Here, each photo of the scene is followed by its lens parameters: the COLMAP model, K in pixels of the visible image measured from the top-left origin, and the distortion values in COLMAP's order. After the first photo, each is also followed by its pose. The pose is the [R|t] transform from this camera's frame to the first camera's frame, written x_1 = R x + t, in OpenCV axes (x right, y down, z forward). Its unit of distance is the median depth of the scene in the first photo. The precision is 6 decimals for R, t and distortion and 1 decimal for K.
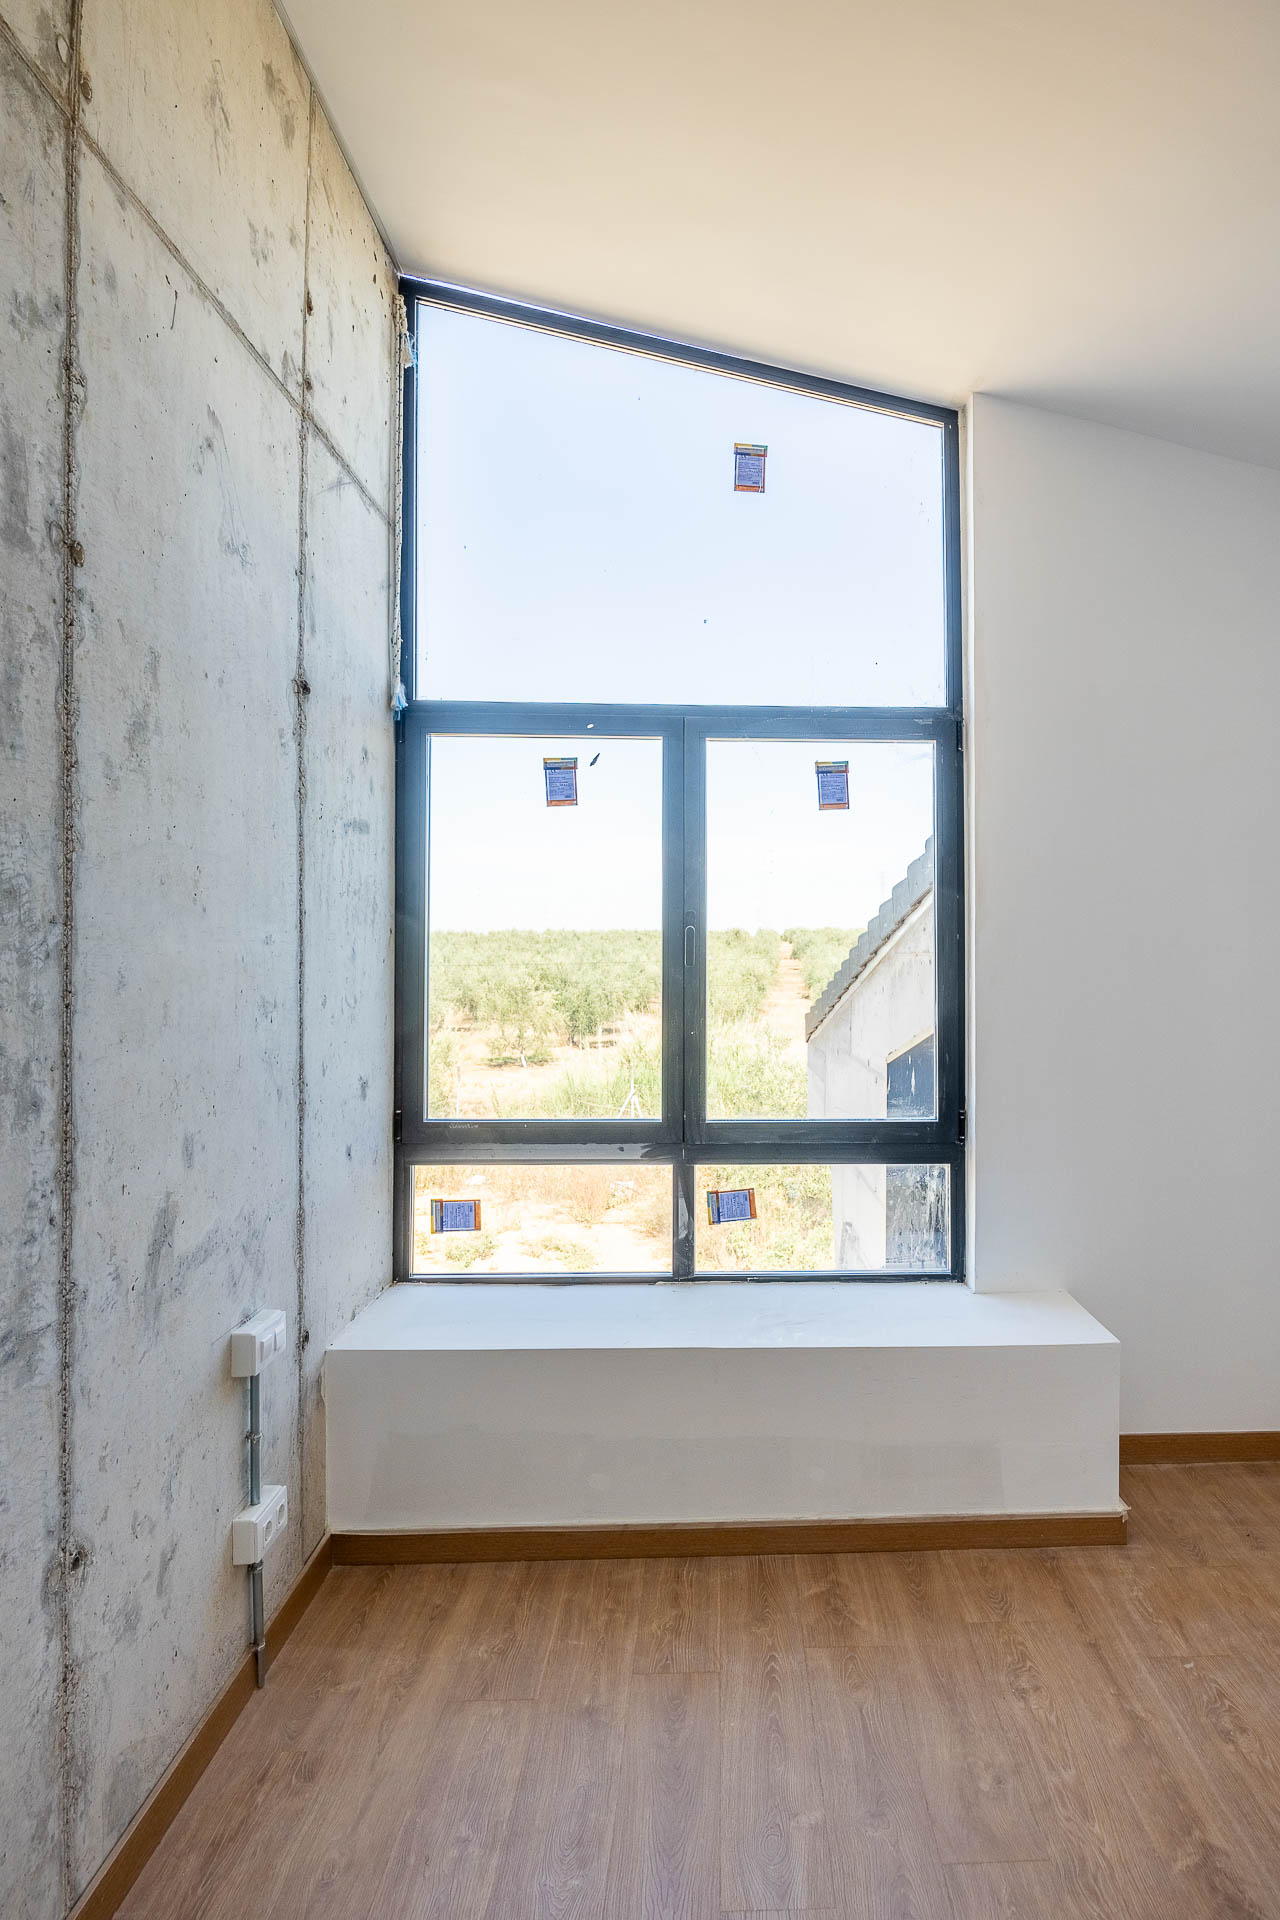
lens RADIAL K [[1138.2, 0, 759.6], [0, 1138.2, 927.1], [0, 0, 1]] dist [-0.003539, -0.001185]
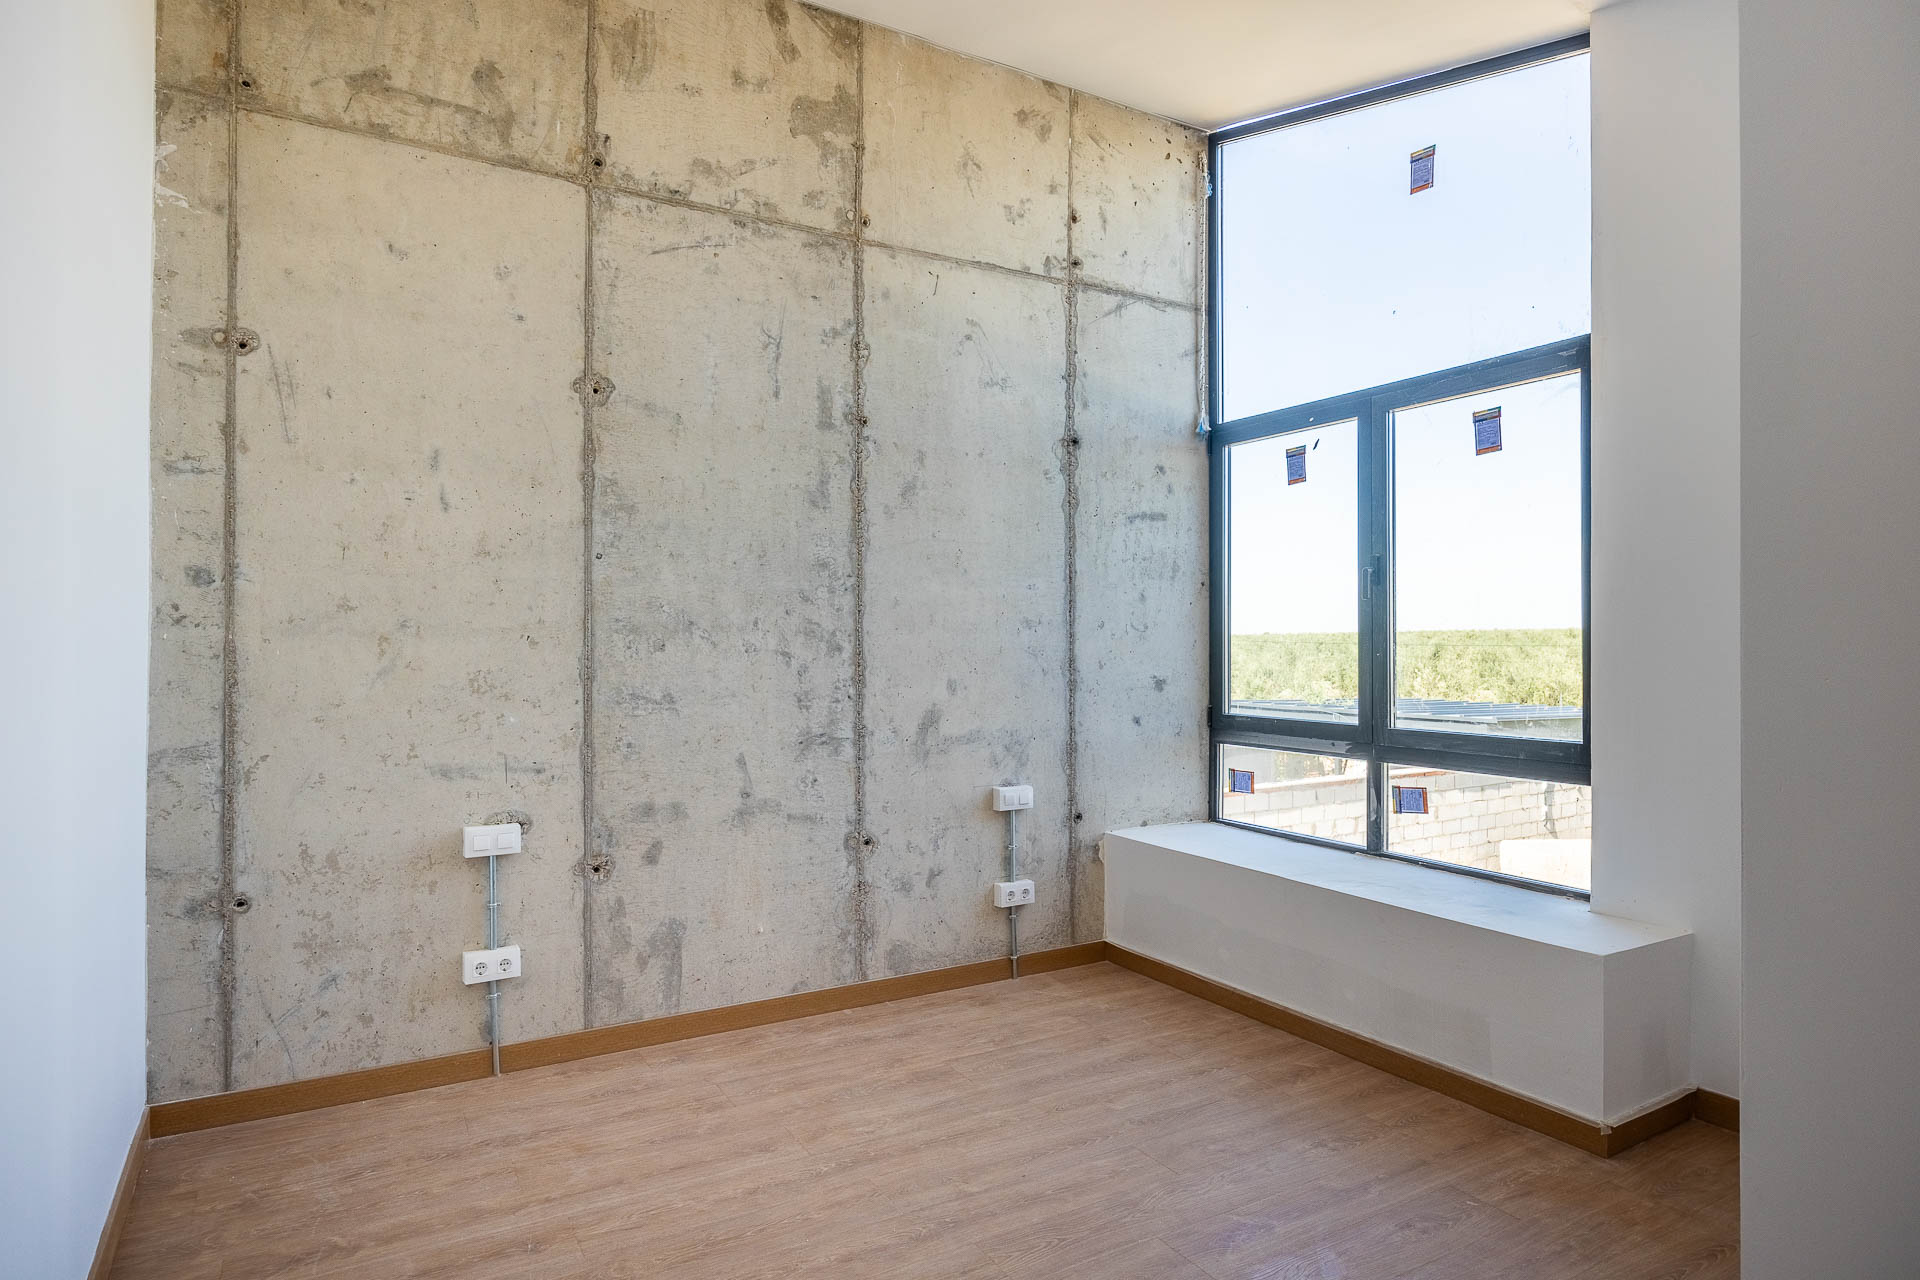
lens RADIAL K [[1056.1, 0, 931.3], [0, 1056.1, 636.7], [0, 0, 1]] dist [-0.003106, -0.001776]
pose [[0.456831, -0.007349, -0.889523, 0.905841], [0.020590, 0.999785, 0.002314, 0.075859], [0.889315, -0.019372, 0.456884, 0.066915]]
